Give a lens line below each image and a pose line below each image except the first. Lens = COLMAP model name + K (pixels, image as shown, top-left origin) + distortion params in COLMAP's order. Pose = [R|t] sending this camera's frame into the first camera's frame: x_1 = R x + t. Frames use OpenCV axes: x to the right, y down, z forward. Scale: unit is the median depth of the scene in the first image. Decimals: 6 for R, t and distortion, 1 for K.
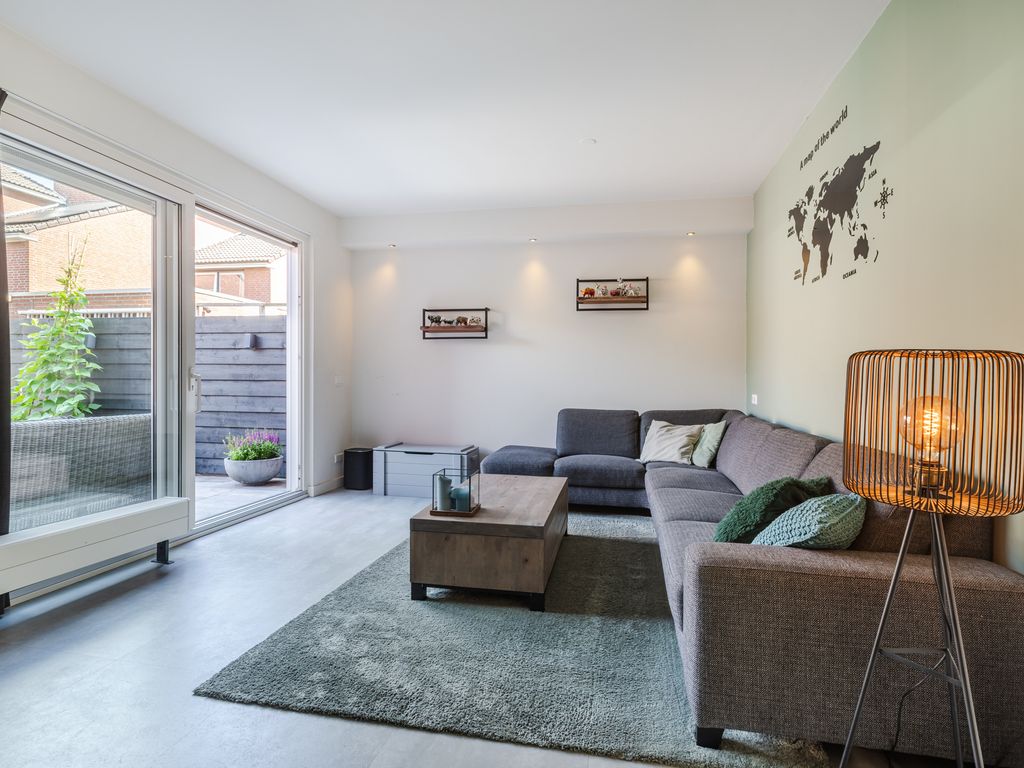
lens RADIAL K [[554.2, 0, 510.8], [0, 554.2, 386.3], [0, 0, 1]] dist [0.018519, 0.000897]
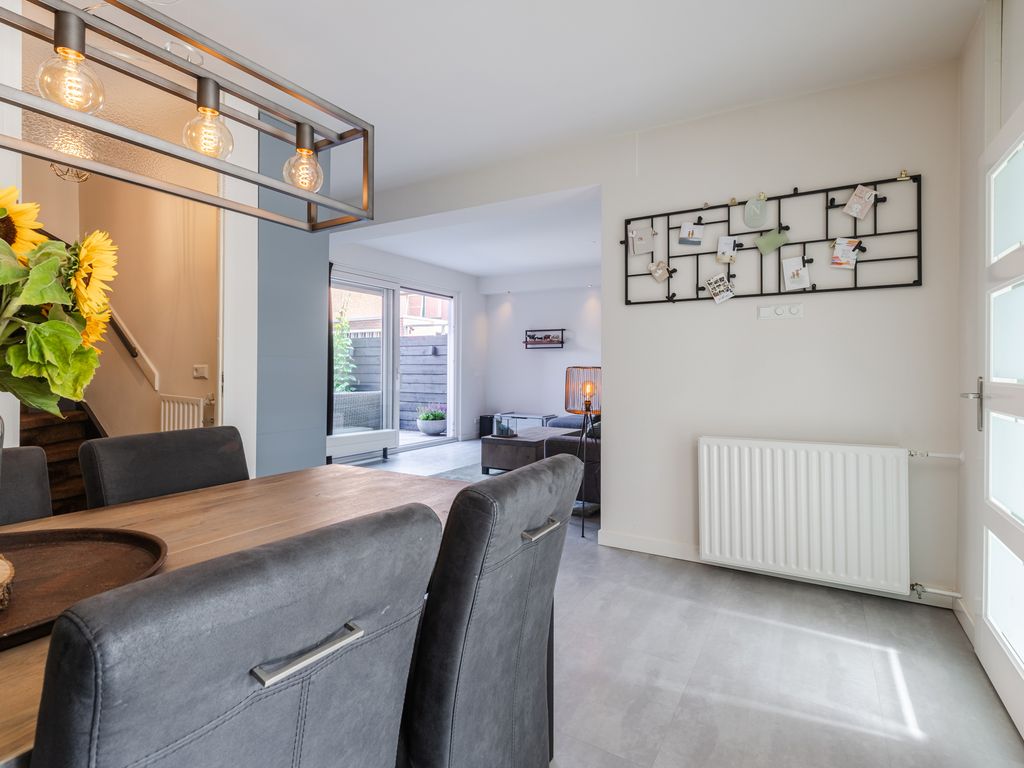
lens RADIAL K [[514.7, 0, 515.6], [0, 514.7, 371.7], [0, 0, 1]] dist [0.011974, -0.005519]
pose [[0.950631, -0.001852, -0.310318, 0.280830], [-0.002058, 0.999923, -0.012272, 0.000658], [0.310317, 0.012305, 0.950554, -0.438431]]
